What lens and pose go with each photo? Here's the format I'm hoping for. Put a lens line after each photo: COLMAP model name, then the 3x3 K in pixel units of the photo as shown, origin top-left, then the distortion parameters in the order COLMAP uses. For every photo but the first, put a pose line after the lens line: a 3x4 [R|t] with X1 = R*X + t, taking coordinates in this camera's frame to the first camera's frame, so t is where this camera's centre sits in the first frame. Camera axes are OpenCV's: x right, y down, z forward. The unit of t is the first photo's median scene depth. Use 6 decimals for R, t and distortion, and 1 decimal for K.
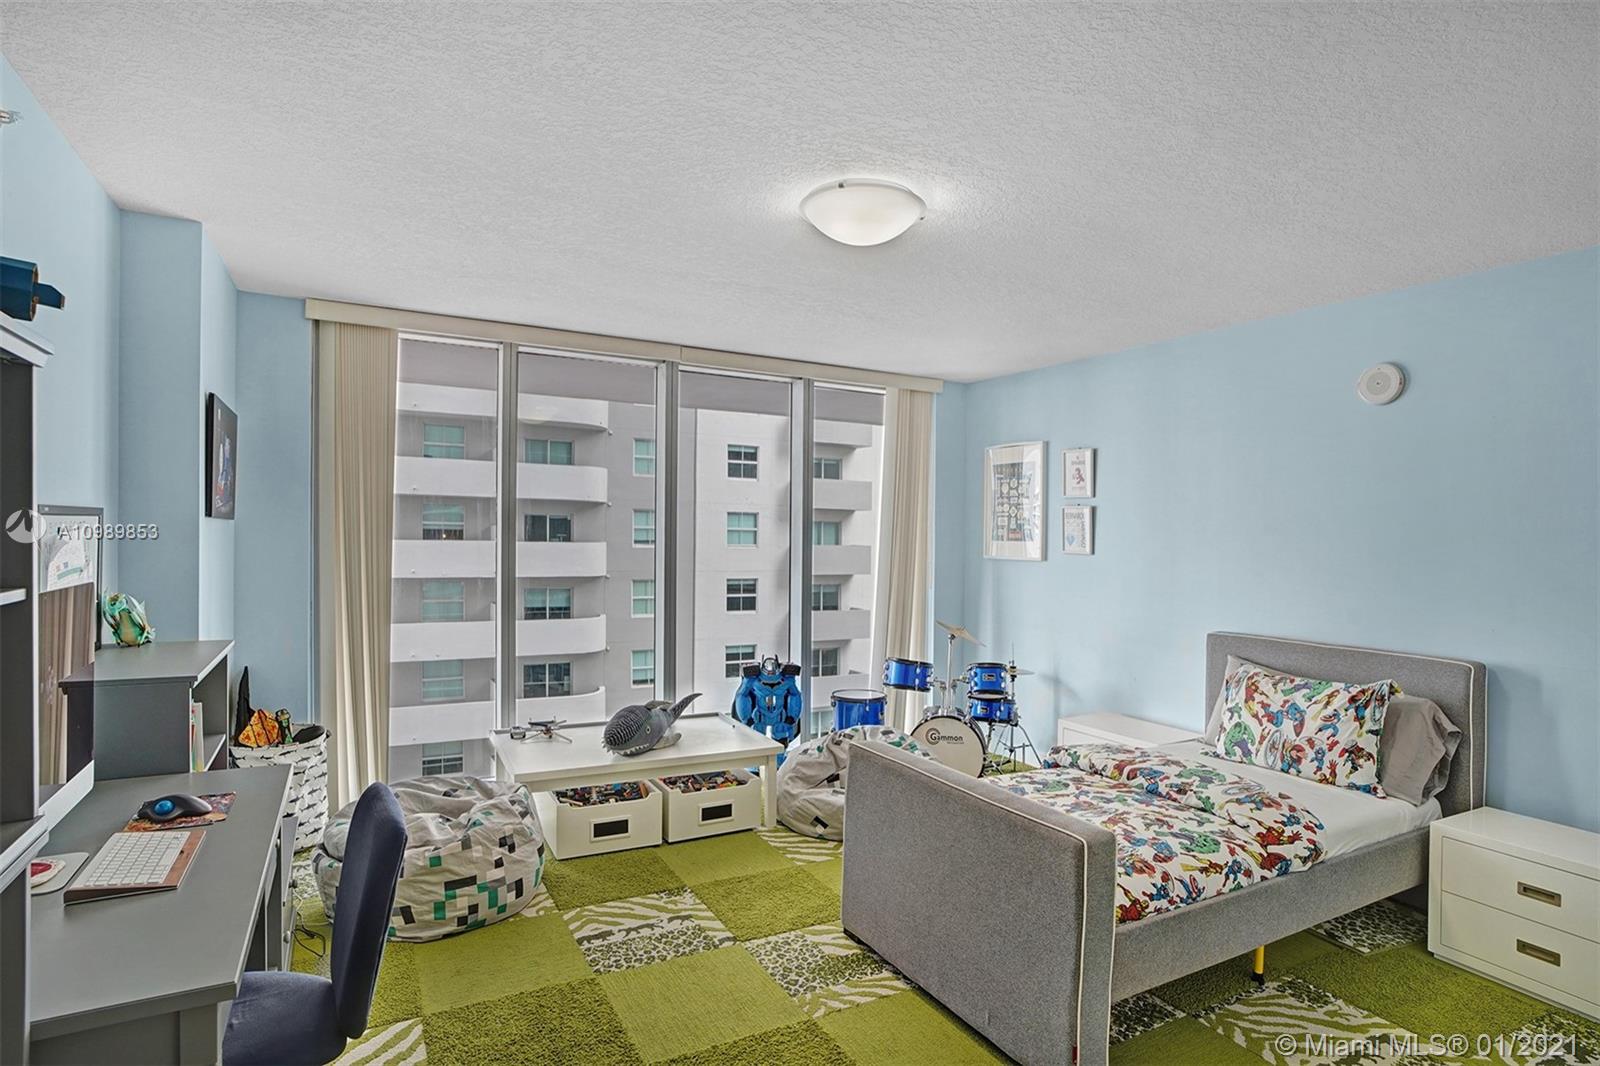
lens RADIAL K [[841.9, 0, 799.6], [0, 841.9, 516.2], [0, 0, 1]] dist [-0.041912, 0.014271]
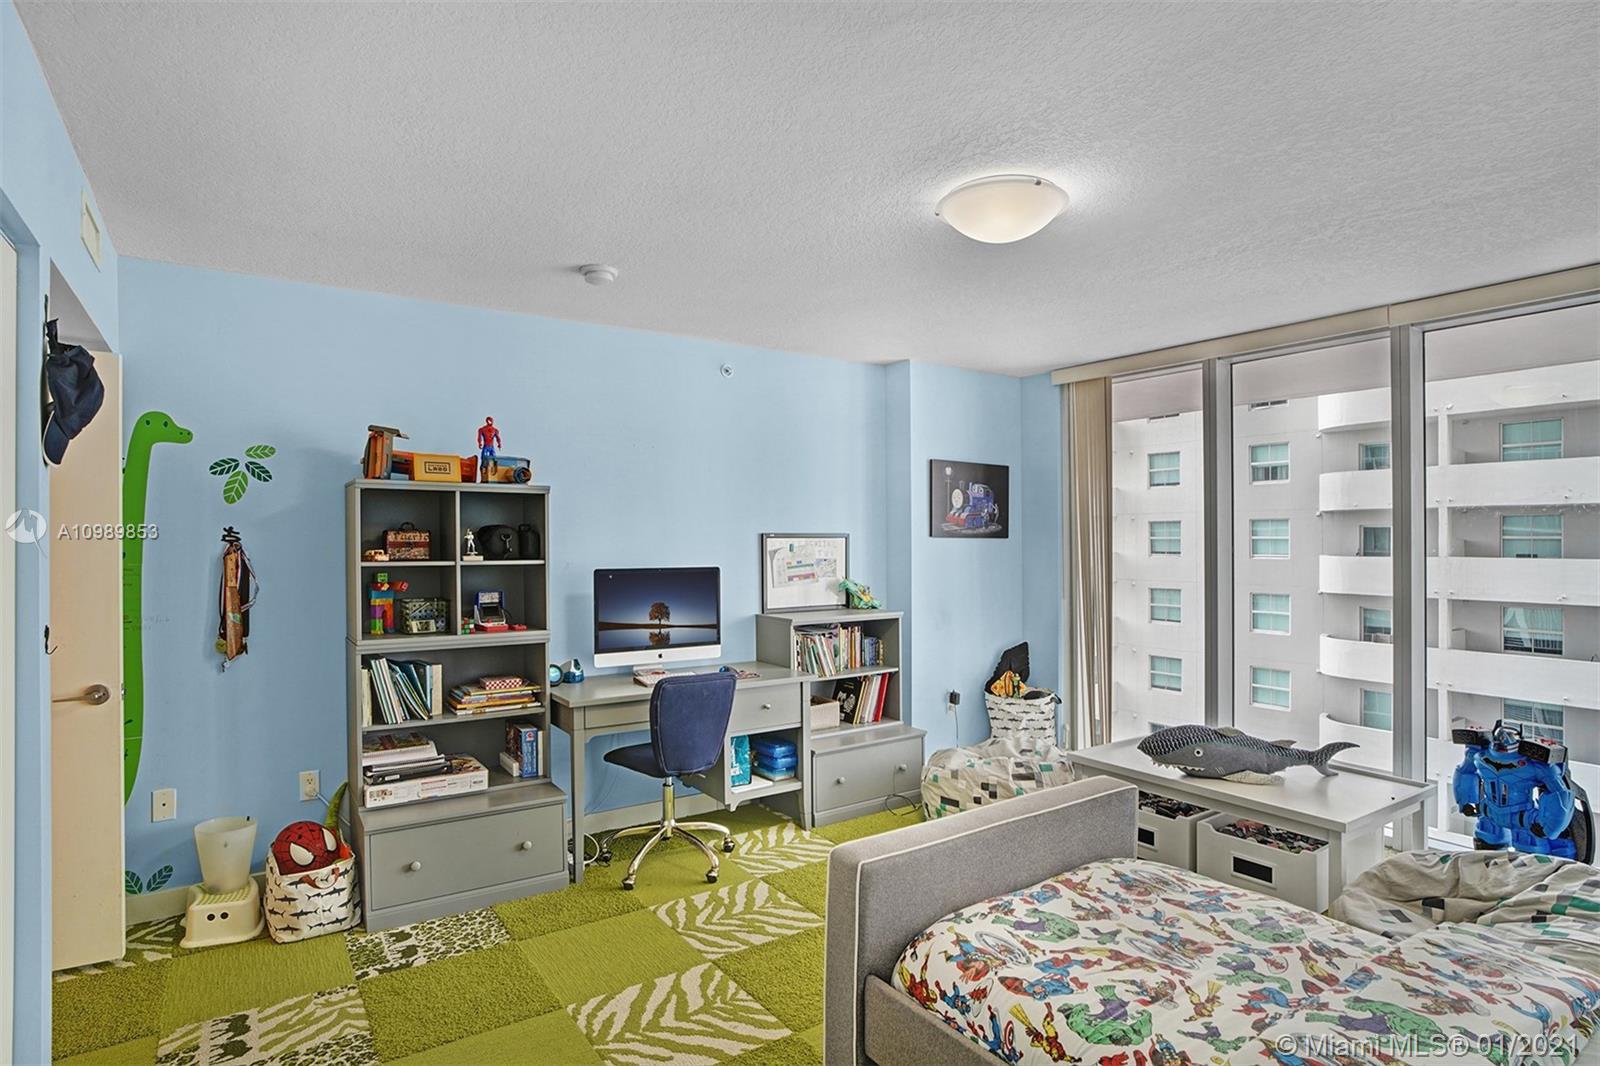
lens RADIAL K [[841.9, 0, 794.6], [0, 841.9, 519.4], [0, 0, 1]] dist [-0.041912, 0.014271]
pose [[0.097233, -0.043590, -0.994307, 0.947192], [0.020387, 0.998918, -0.041798, 0.032964], [0.995053, -0.016207, 0.098016, 0.621633]]
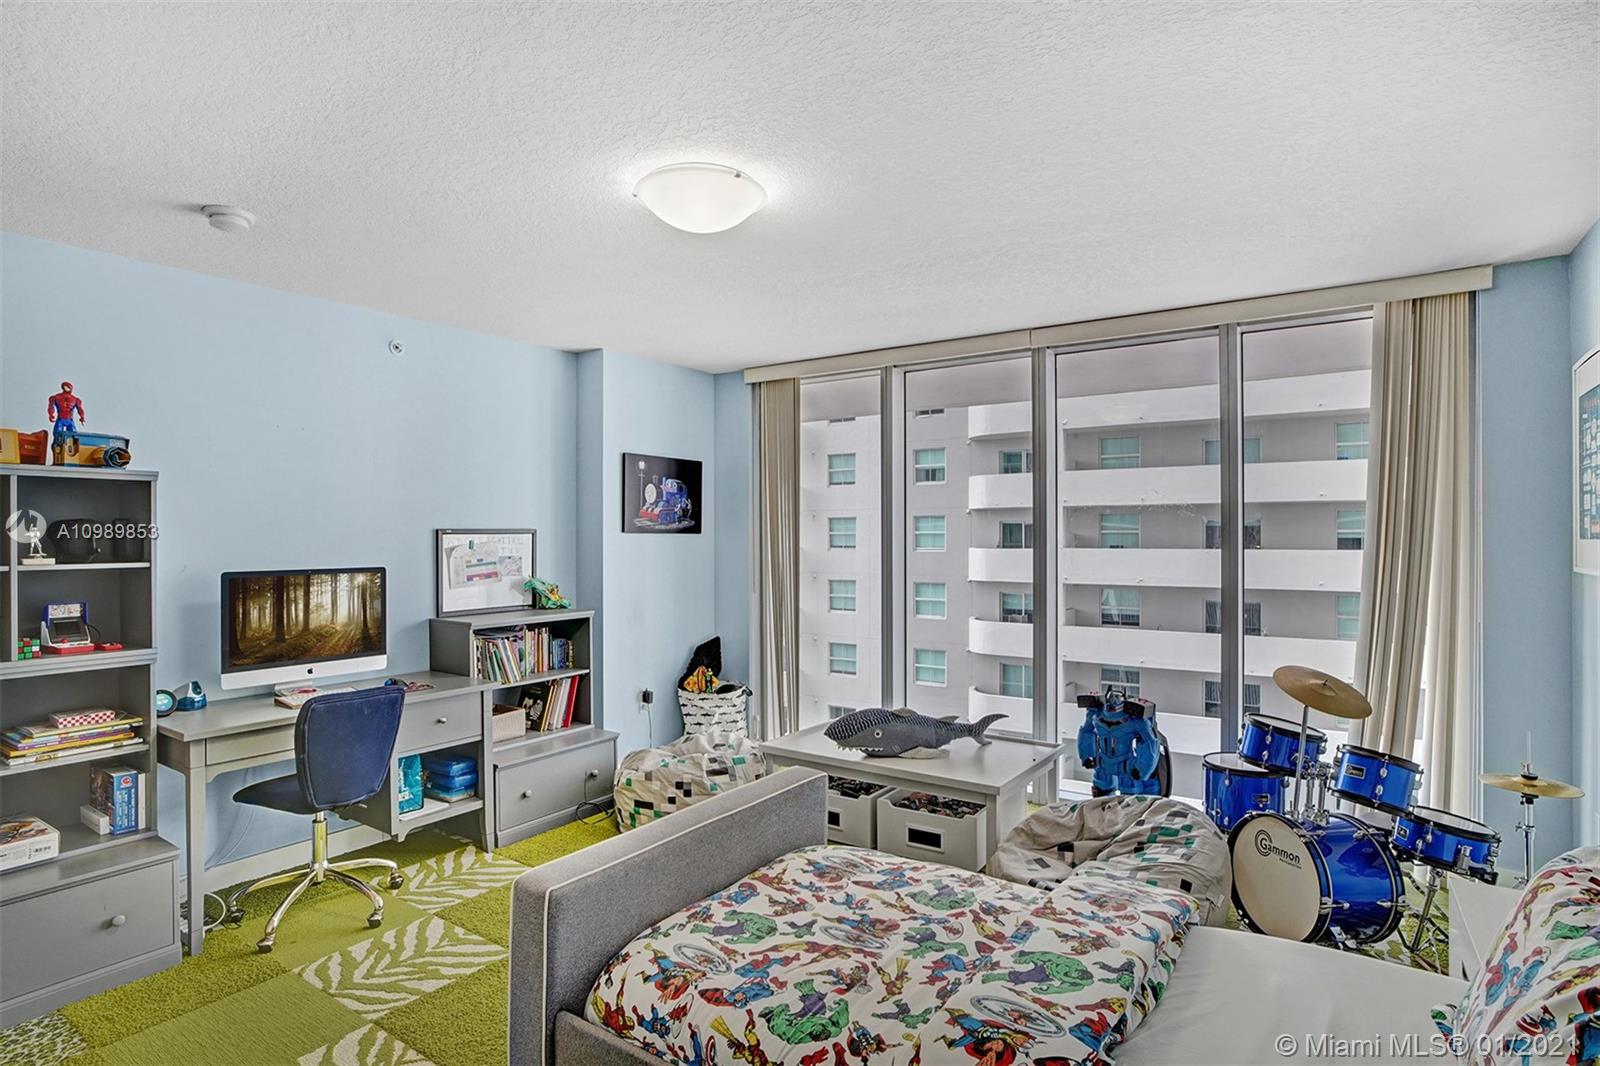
lens RADIAL K [[841.9, 0, 796.8], [0, 841.9, 511.6], [0, 0, 1]] dist [-0.041912, 0.014271]
pose [[0.446065, -0.046672, -0.893783, 0.910301], [0.030481, 0.998852, -0.036946, 0.033053], [0.894481, -0.010763, 0.446976, 0.628893]]
